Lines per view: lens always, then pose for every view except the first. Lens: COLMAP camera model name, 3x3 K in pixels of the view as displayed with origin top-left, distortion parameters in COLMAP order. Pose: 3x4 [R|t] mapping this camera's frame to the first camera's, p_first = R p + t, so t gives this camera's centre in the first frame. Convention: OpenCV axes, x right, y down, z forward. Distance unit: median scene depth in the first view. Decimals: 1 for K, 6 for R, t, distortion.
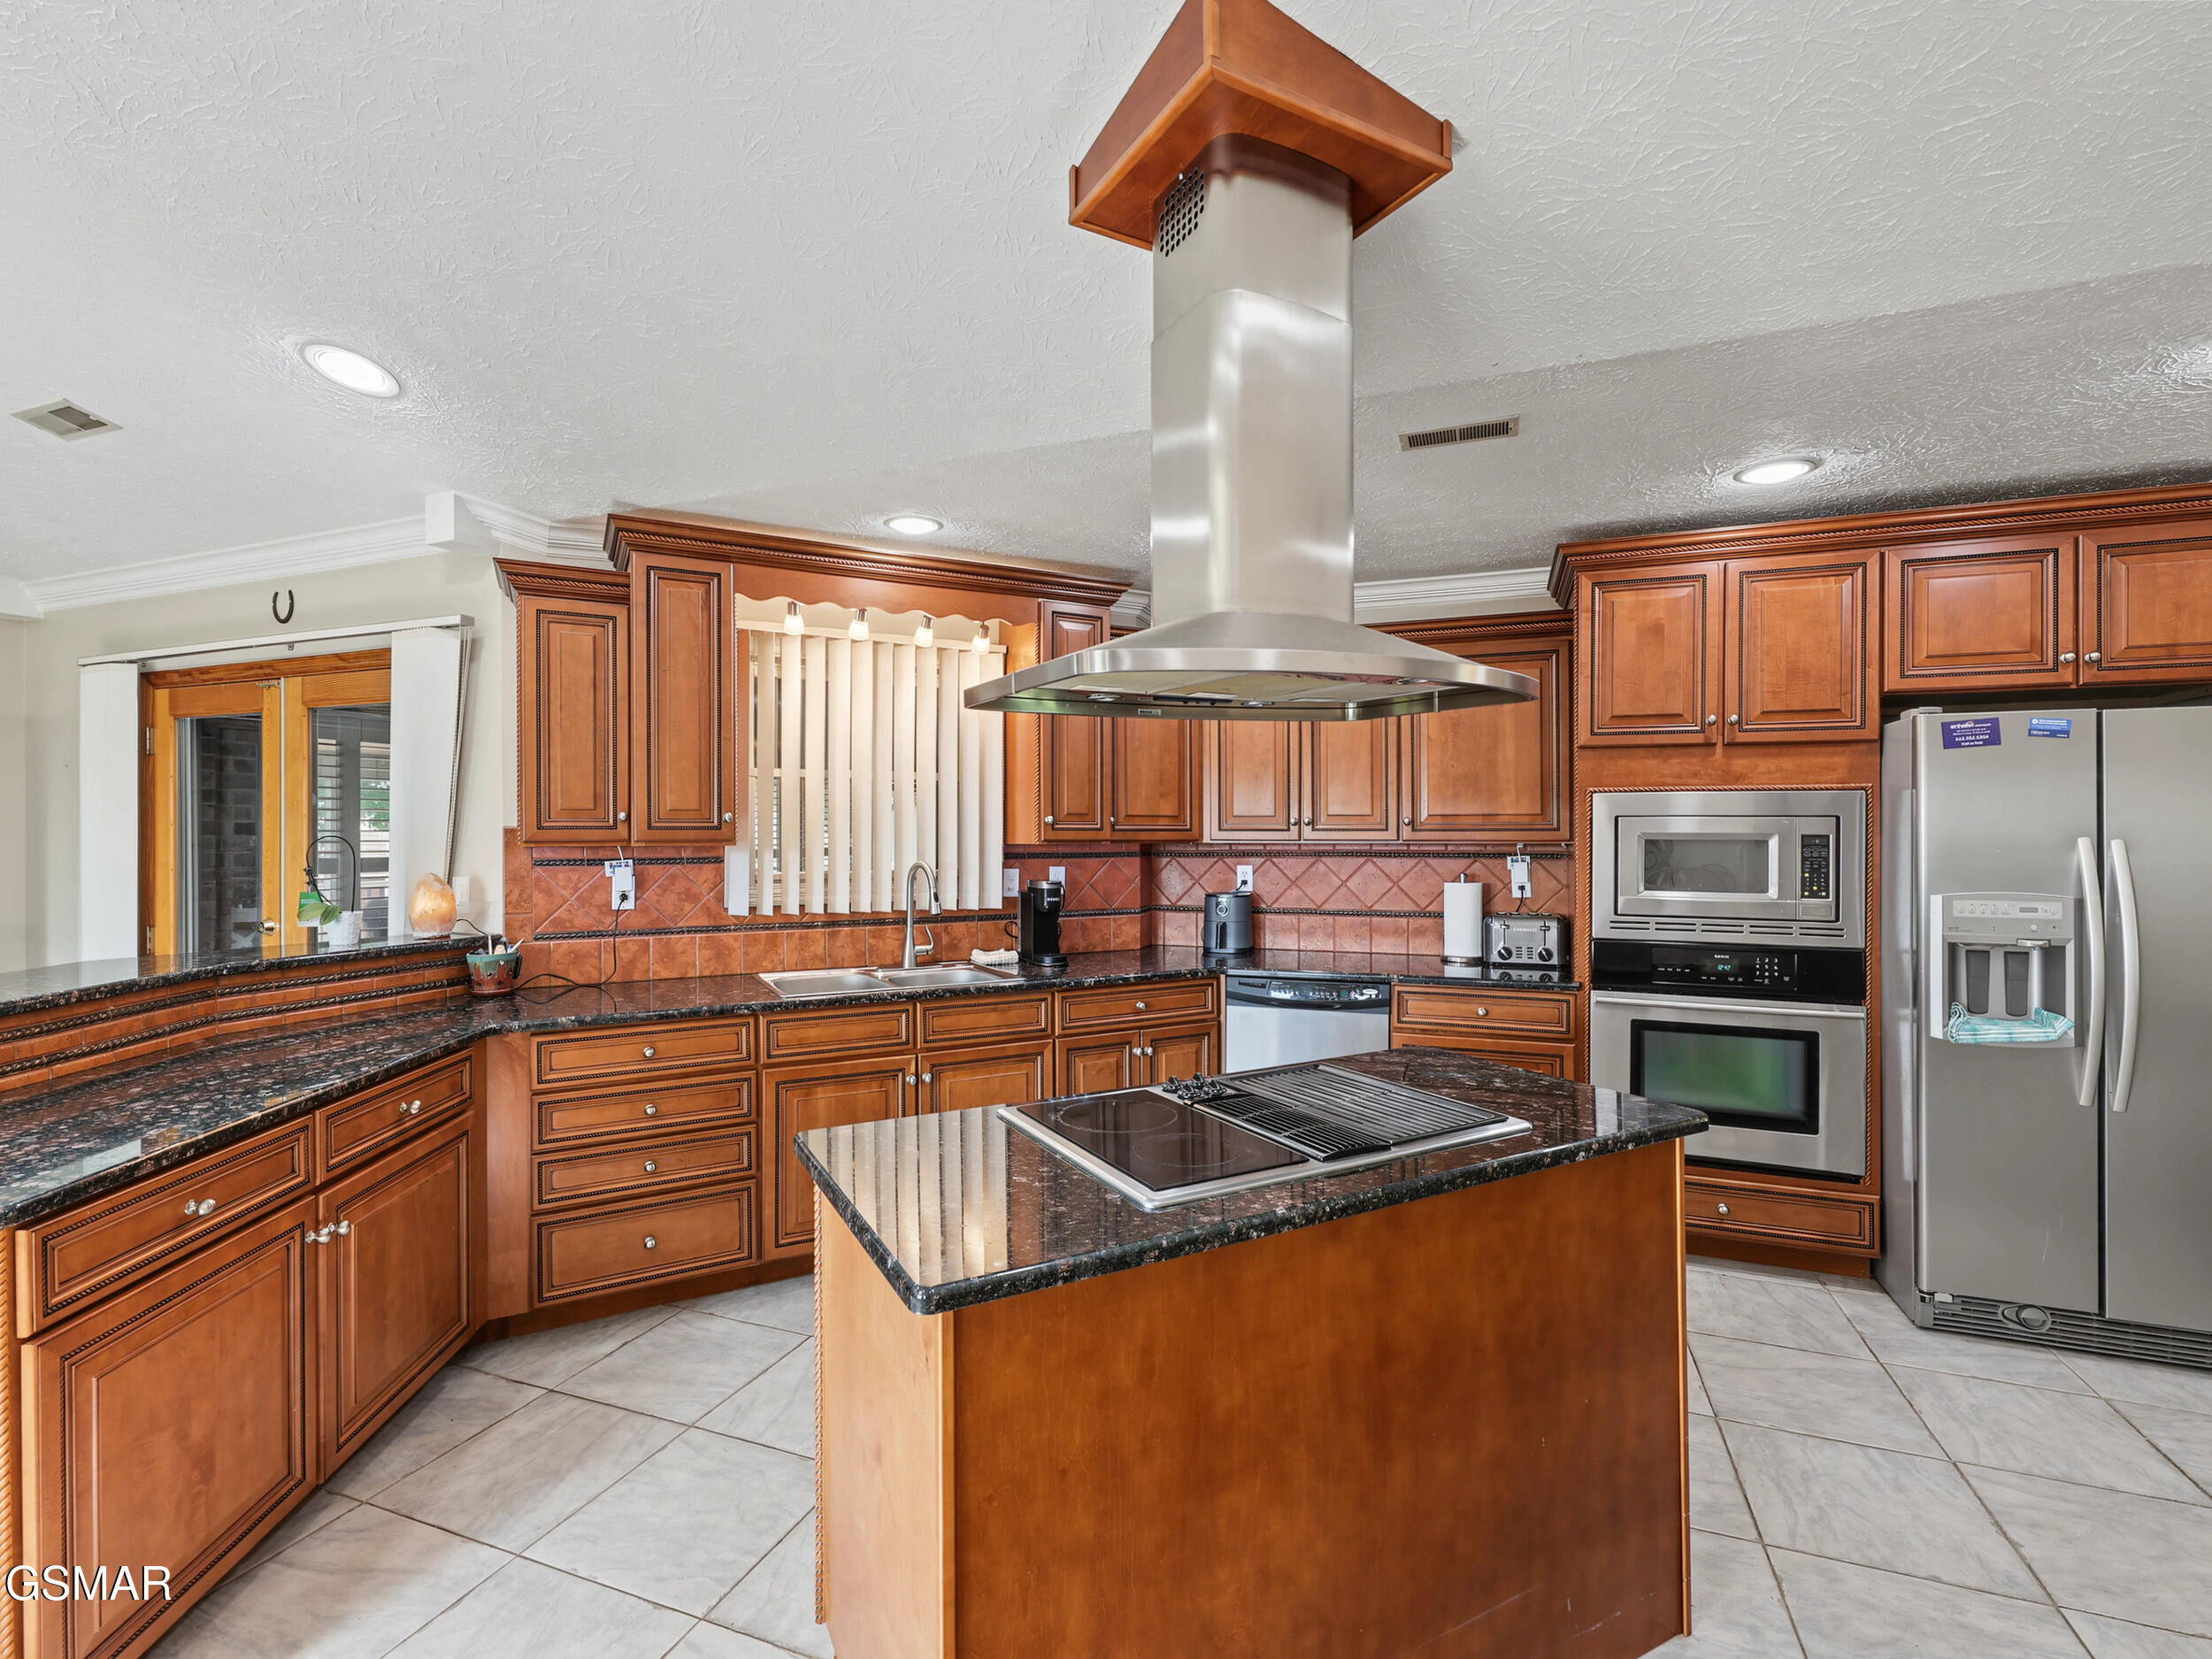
lens RADIAL K [[991.5, 0, 1102.9], [0, 991.5, 835.6], [0, 0, 1]] dist [0.002128, 0.000212]
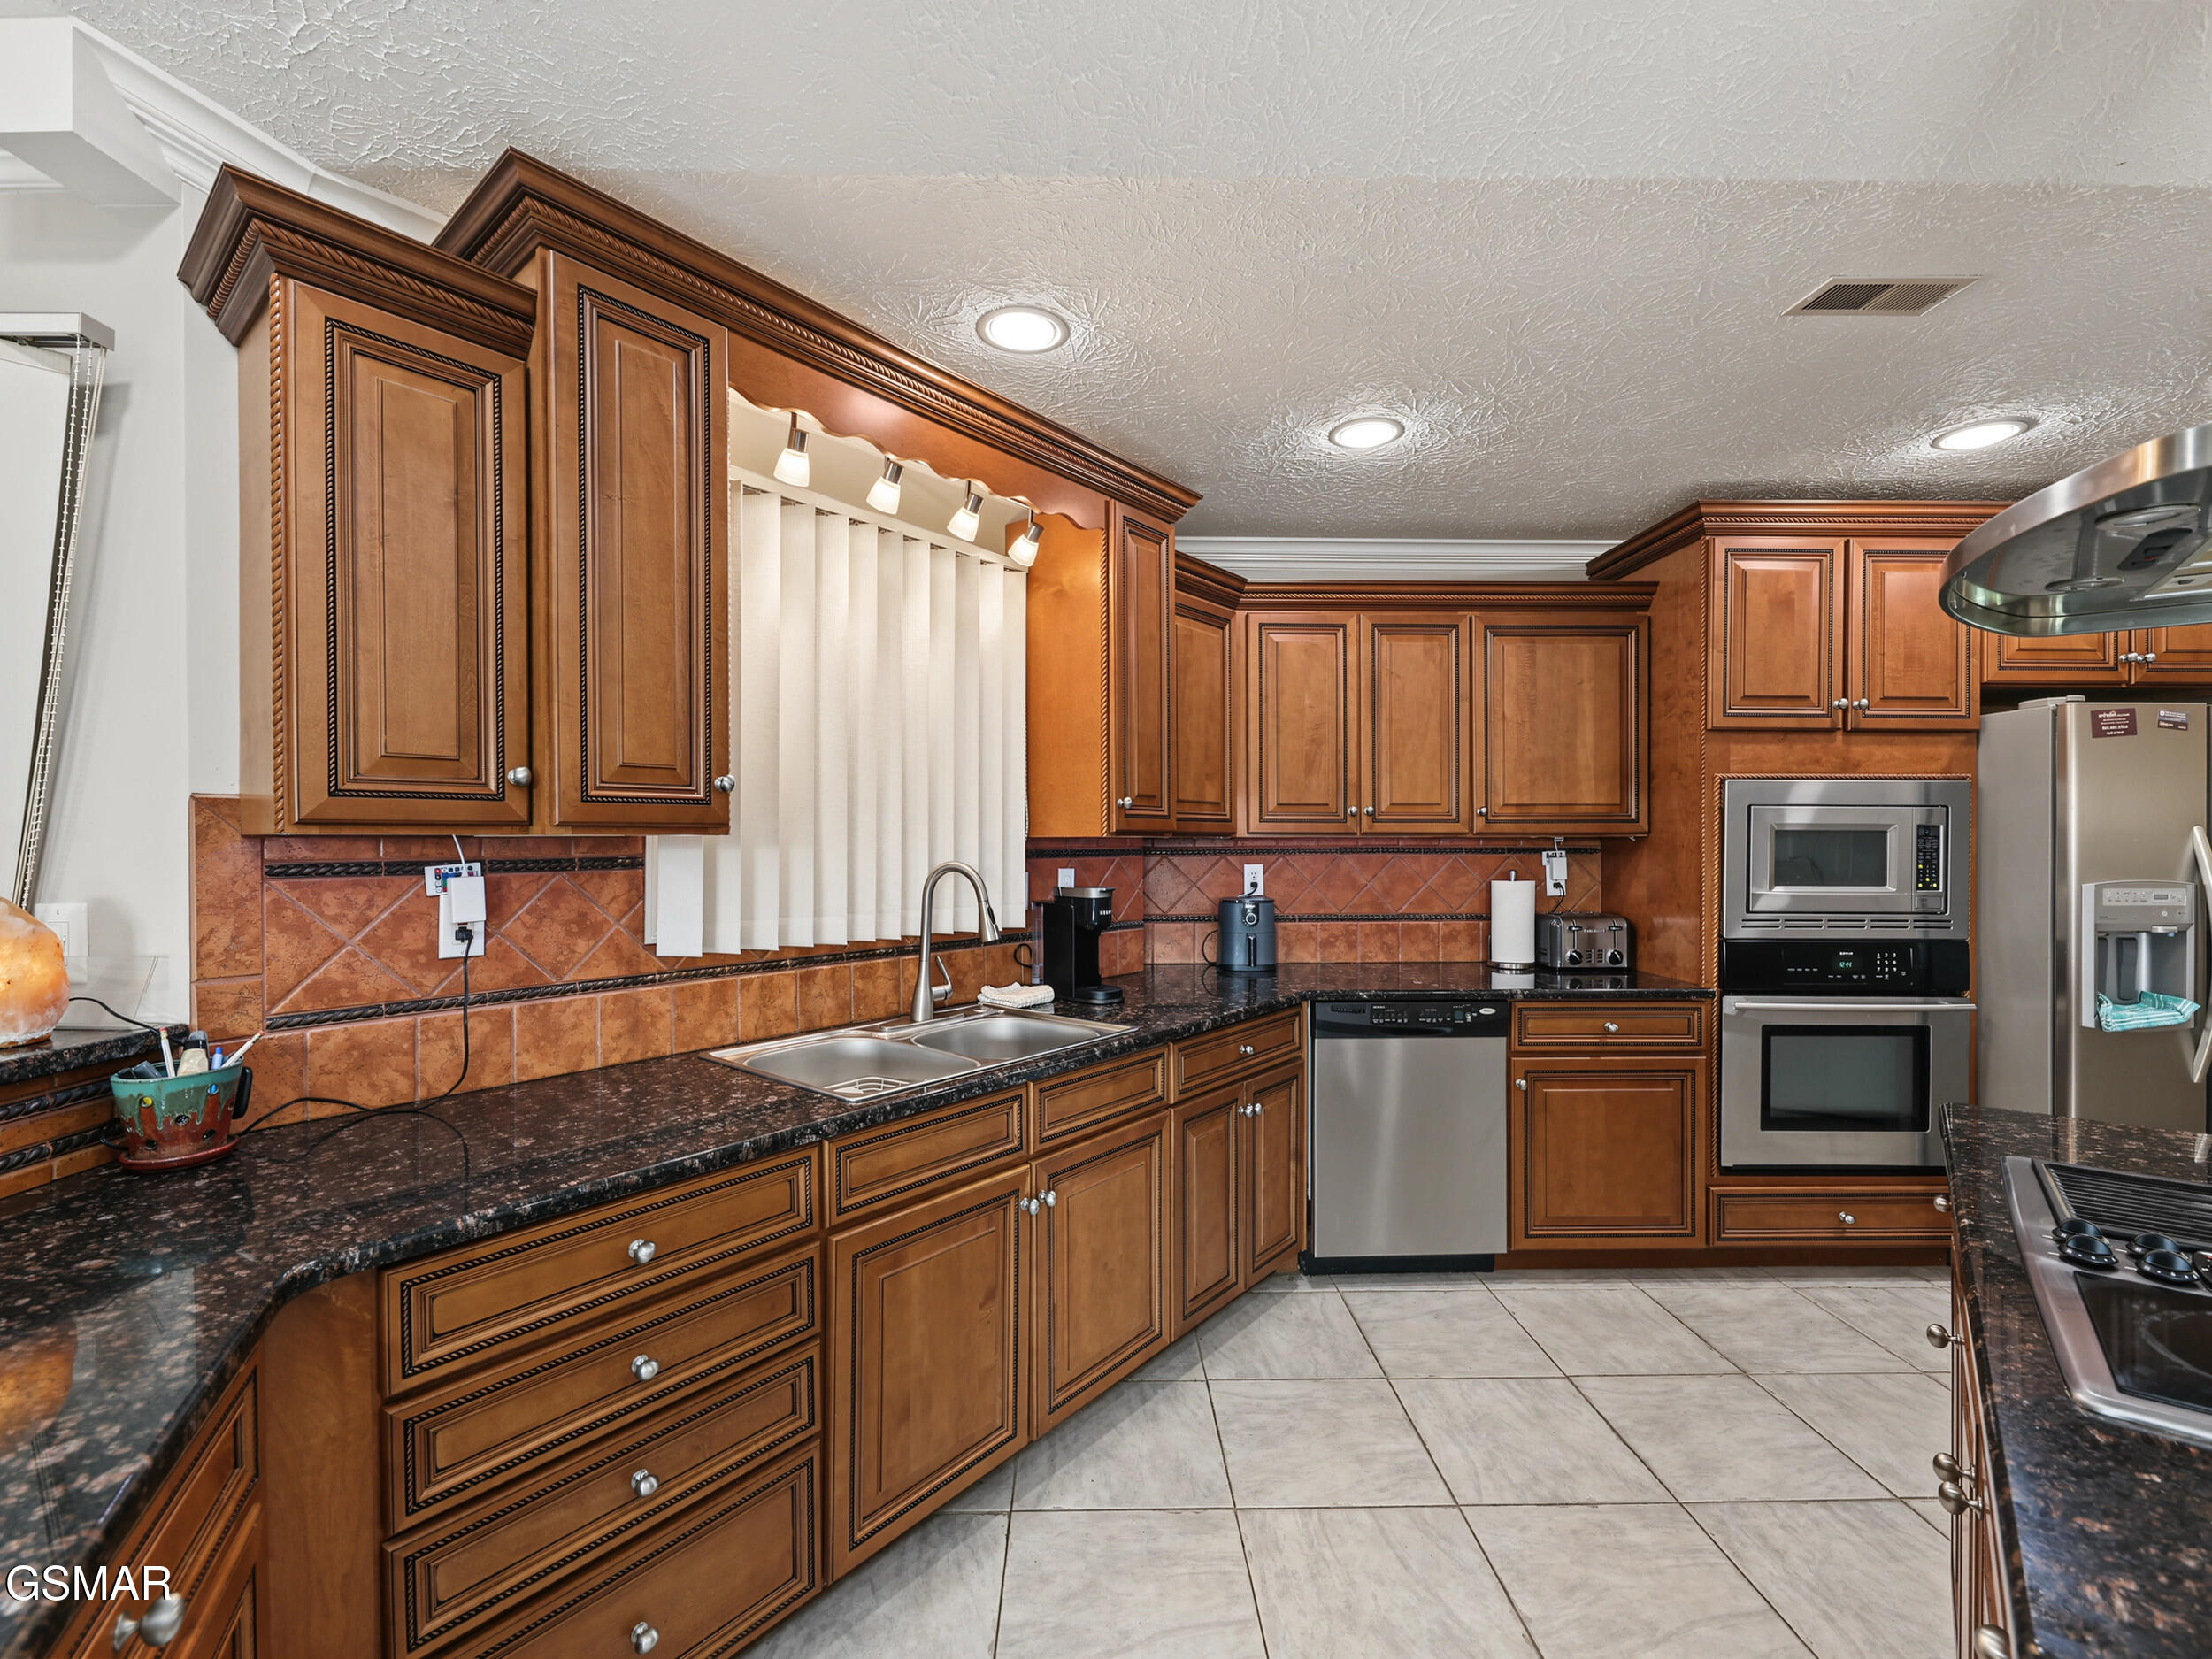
lens RADIAL K [[939.0, 0, 1110.4], [0, 939.0, 843.8], [0, 0, 1]] dist [0.012398, -0.005661]
pose [[0.927854, -0.001949, 0.372937, -0.355751], [0.000850, 0.999995, 0.003111, 0.013036], [-0.372941, -0.002570, 0.927851, 0.410236]]
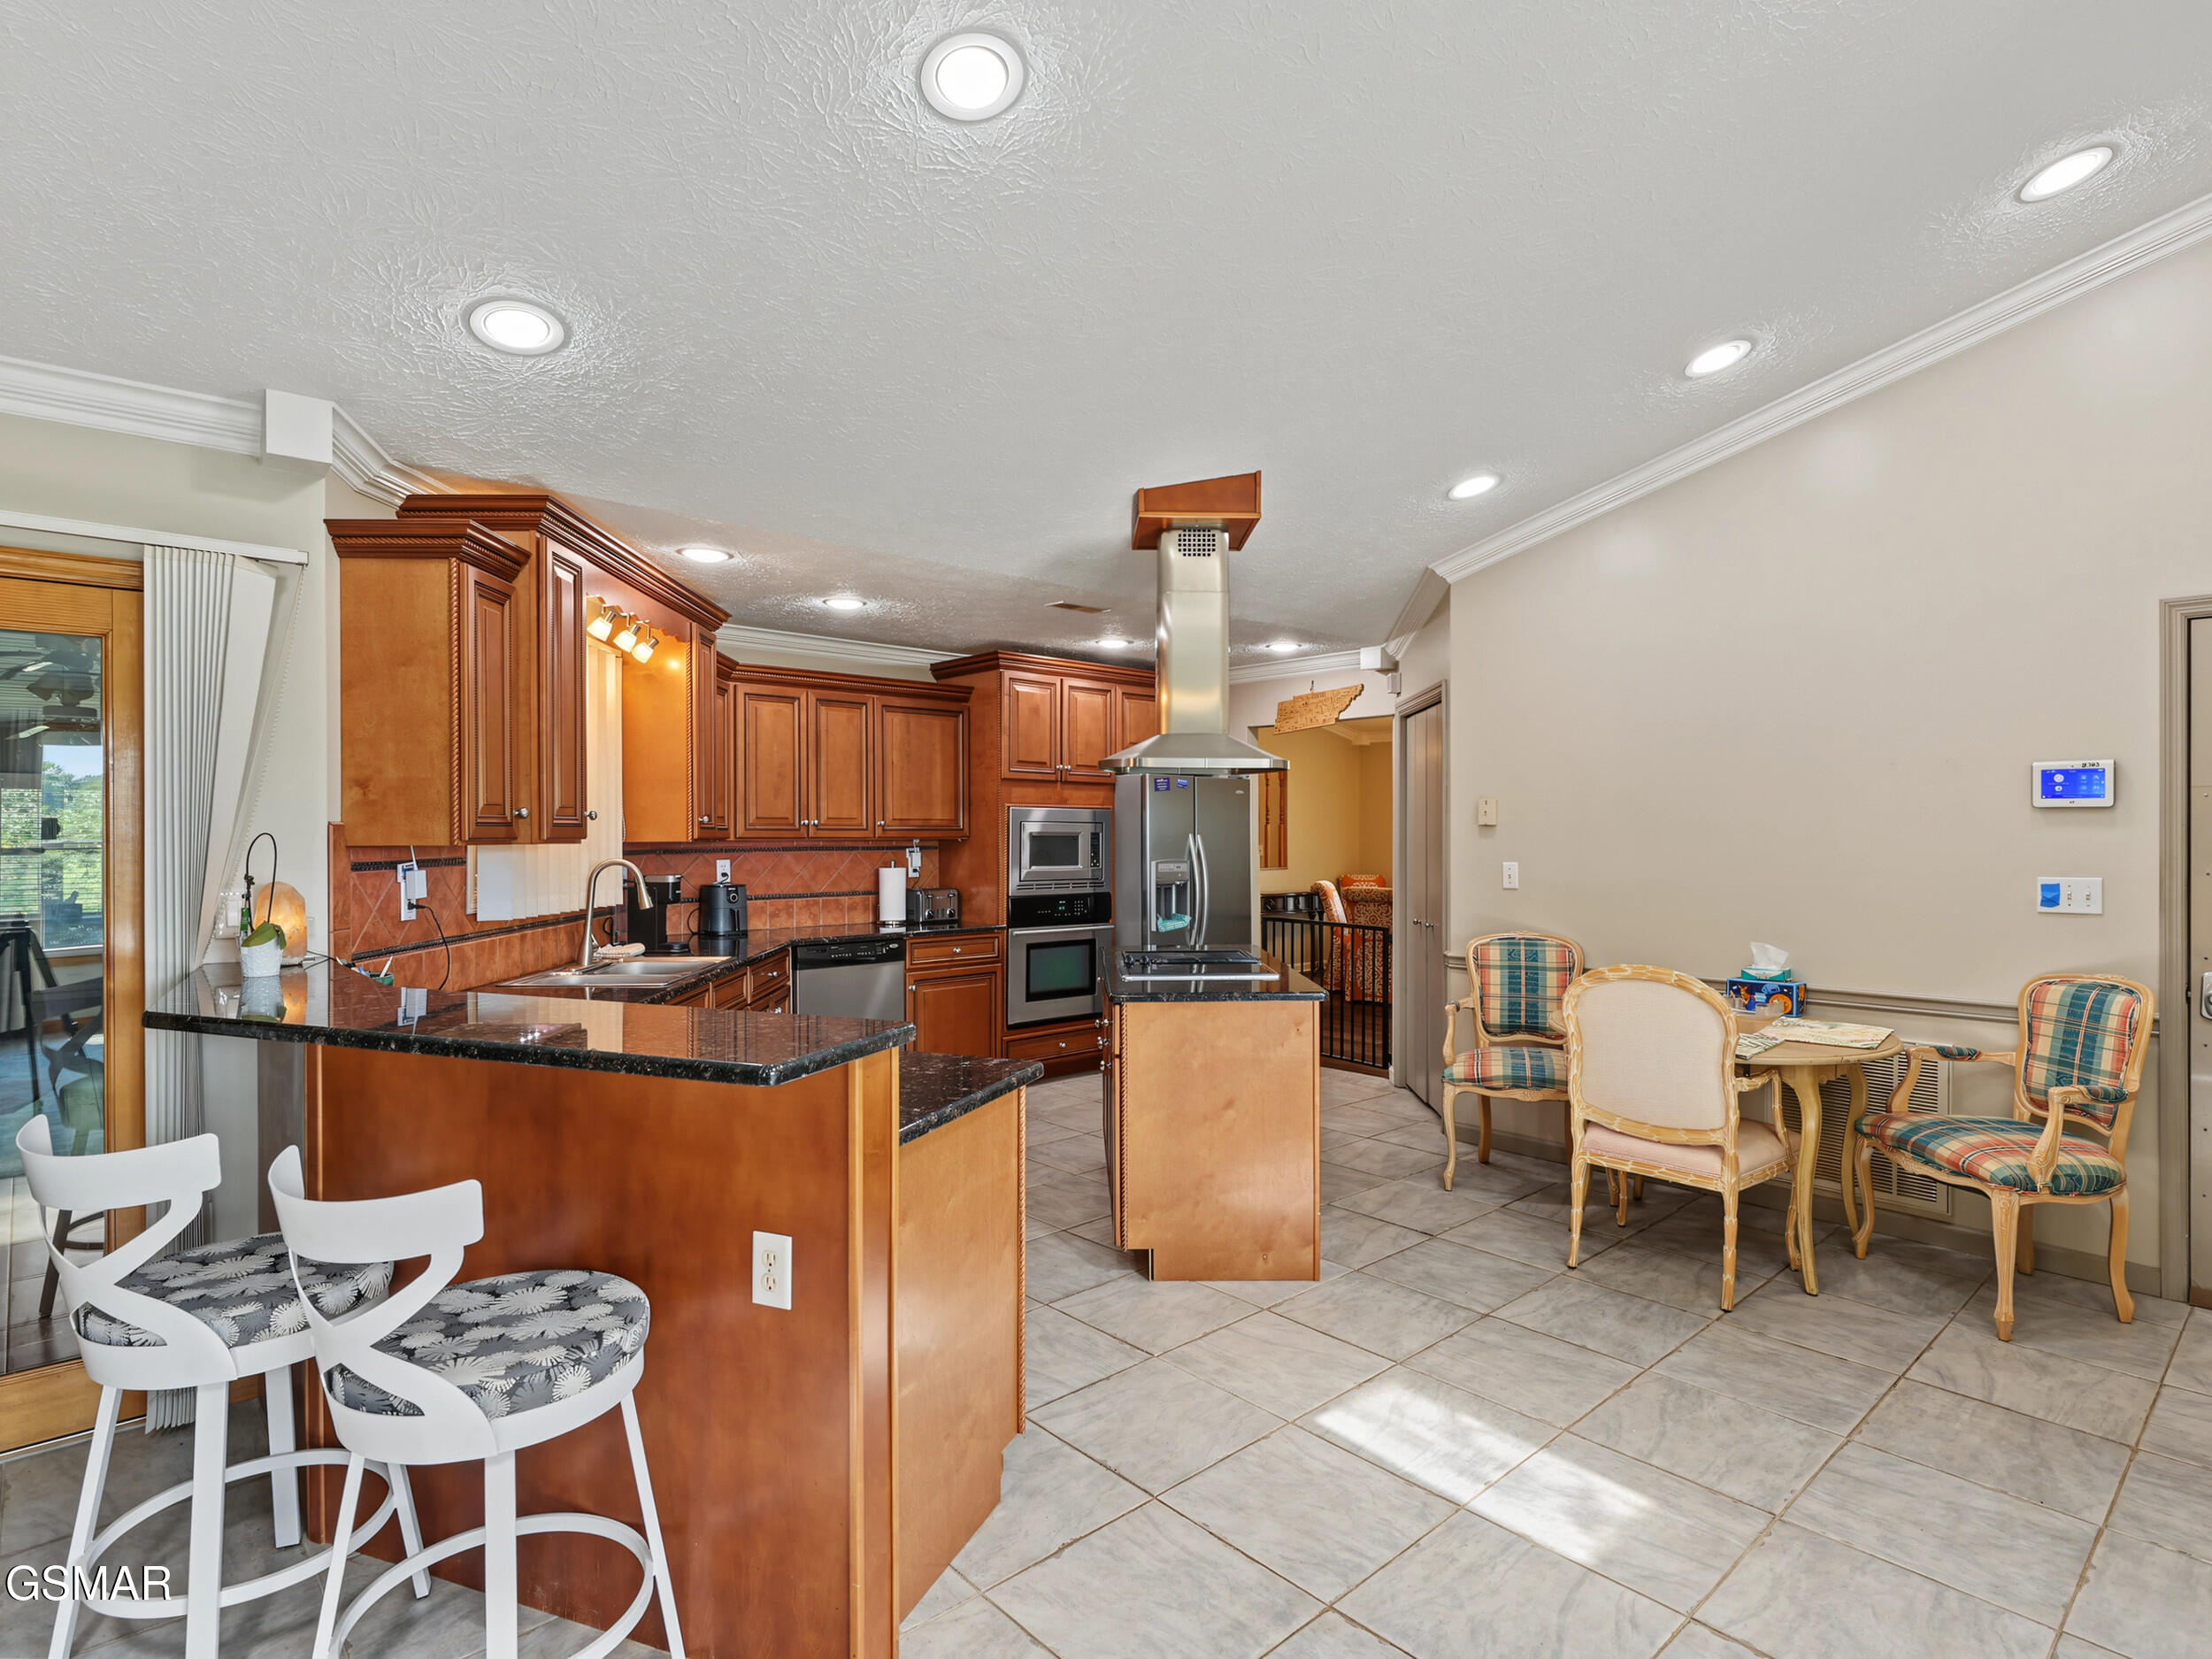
lens RADIAL K [[1136.8, 0, 1101.9], [0, 1136.8, 834.6], [0, 0, 1]] dist [0.002348, 0.000565]
pose [[0.455079, -0.001632, 0.890450, -1.106664], [0.002154, 0.999997, 0.000733, 0.000818], [-0.890449, 0.001584, 0.455081, 0.016331]]
